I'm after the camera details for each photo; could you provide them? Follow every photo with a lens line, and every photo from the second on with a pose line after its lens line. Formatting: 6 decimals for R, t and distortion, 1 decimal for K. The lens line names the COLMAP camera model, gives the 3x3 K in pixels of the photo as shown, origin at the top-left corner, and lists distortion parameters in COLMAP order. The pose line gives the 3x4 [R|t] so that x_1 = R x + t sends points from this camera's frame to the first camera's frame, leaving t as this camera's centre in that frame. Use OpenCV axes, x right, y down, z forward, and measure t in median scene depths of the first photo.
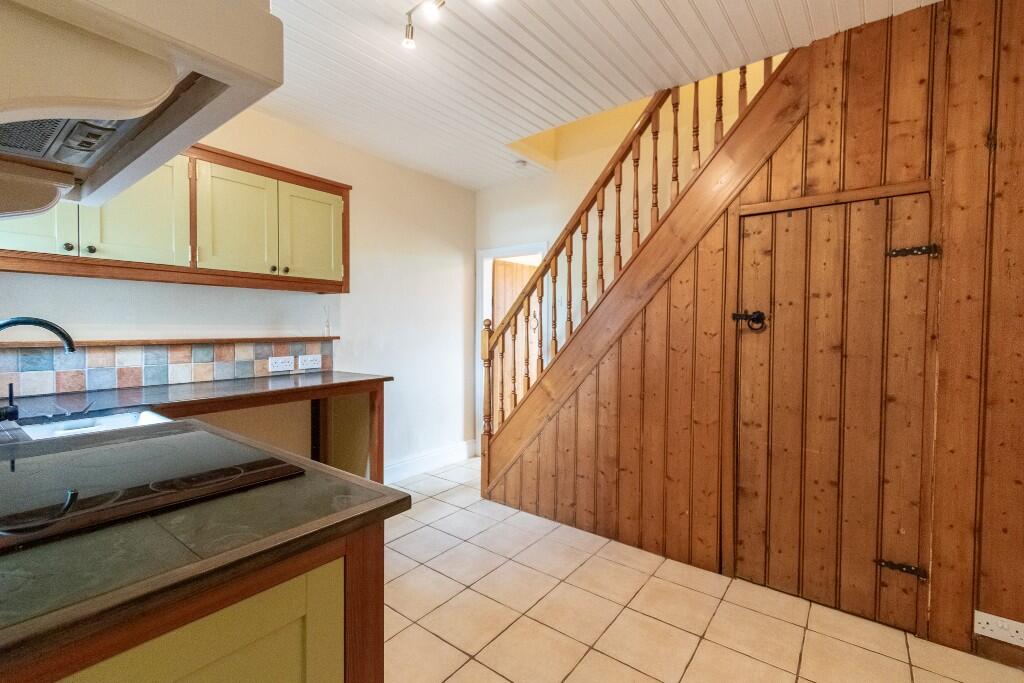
lens RADIAL K [[450.3, 0, 516.7], [0, 450.3, 340.0], [0, 0, 1]] dist [-0.001582, -0.000039]
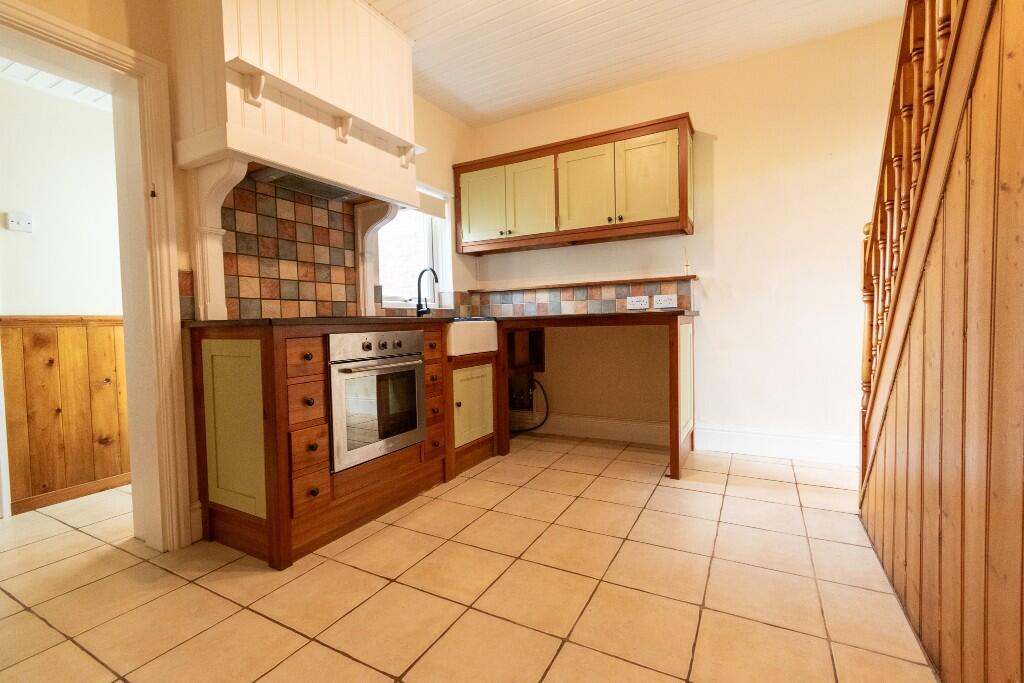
lens RADIAL K [[450.3, 0, 512.6], [0, 450.3, 340.1], [0, 0, 1]] dist [-0.001582, -0.000039]
pose [[0.153946, 0.035434, -0.987444, 0.586366], [-0.002642, 0.999368, 0.035450, 0.114204], [0.988076, -0.002849, 0.153942, 0.546920]]
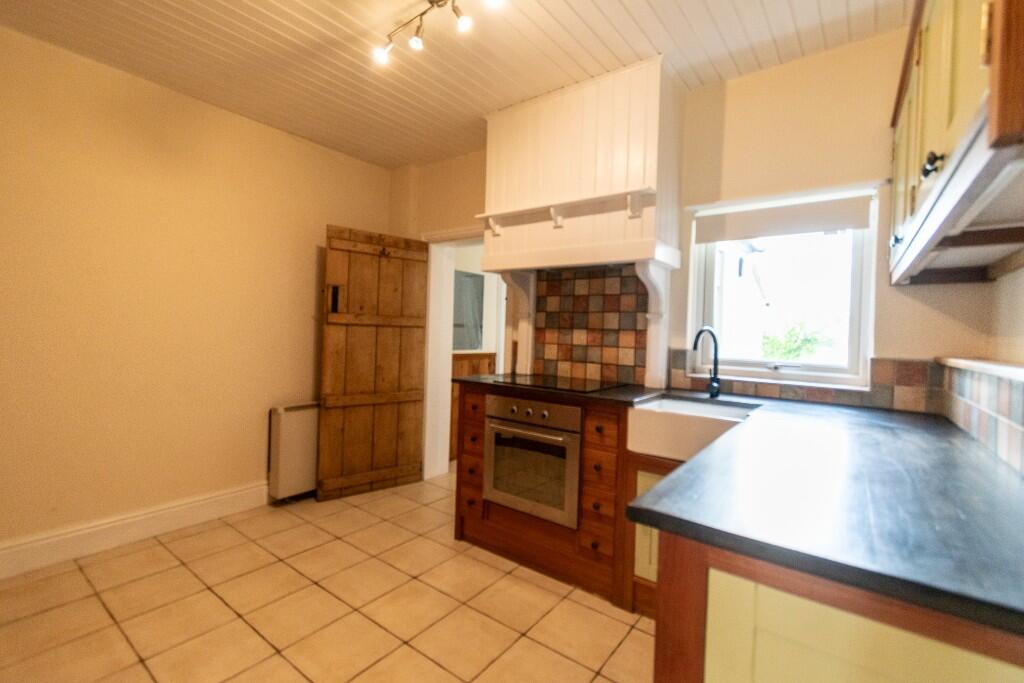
lens RADIAL K [[450.3, 0, 509.1], [0, 450.3, 338.1], [0, 0, 1]] dist [-0.001582, -0.000039]
pose [[-0.999550, -0.029431, -0.005785, -0.197104], [-0.029652, 0.998642, 0.042846, -0.030238], [0.004516, 0.042998, -0.999065, 1.313632]]
